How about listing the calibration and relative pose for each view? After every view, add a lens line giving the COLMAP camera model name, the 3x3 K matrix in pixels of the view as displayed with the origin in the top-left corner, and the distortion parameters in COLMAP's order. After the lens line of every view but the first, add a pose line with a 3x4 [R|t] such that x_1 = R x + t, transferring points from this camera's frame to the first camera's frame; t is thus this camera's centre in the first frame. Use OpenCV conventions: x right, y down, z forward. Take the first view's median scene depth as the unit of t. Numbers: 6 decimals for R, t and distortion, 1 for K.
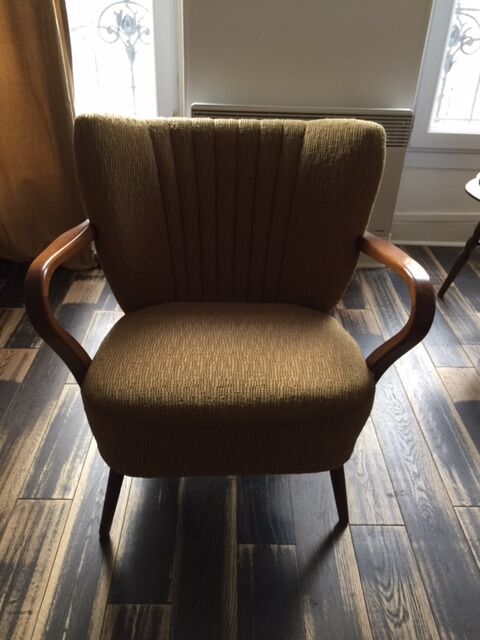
lens RADIAL K [[540.8, 0, 240.4], [0, 540.8, 319.7], [0, 0, 1]] dist [0.046739, -0.042402]
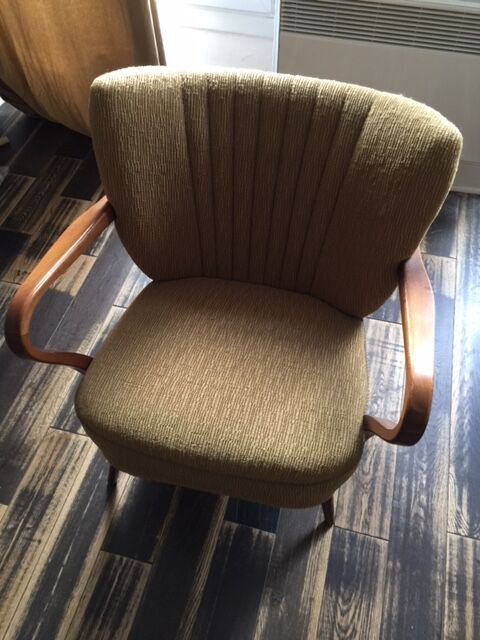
lens RADIAL K [[540.8, 0, 239.5], [0, 540.8, 320.7], [0, 0, 1]] dist [0.046739, -0.042402]
pose [[0.964269, 0.188613, -0.186041, 0.150329], [-0.113733, 0.928950, 0.352302, -0.340891], [0.239271, -0.318554, 0.917209, 0.136521]]
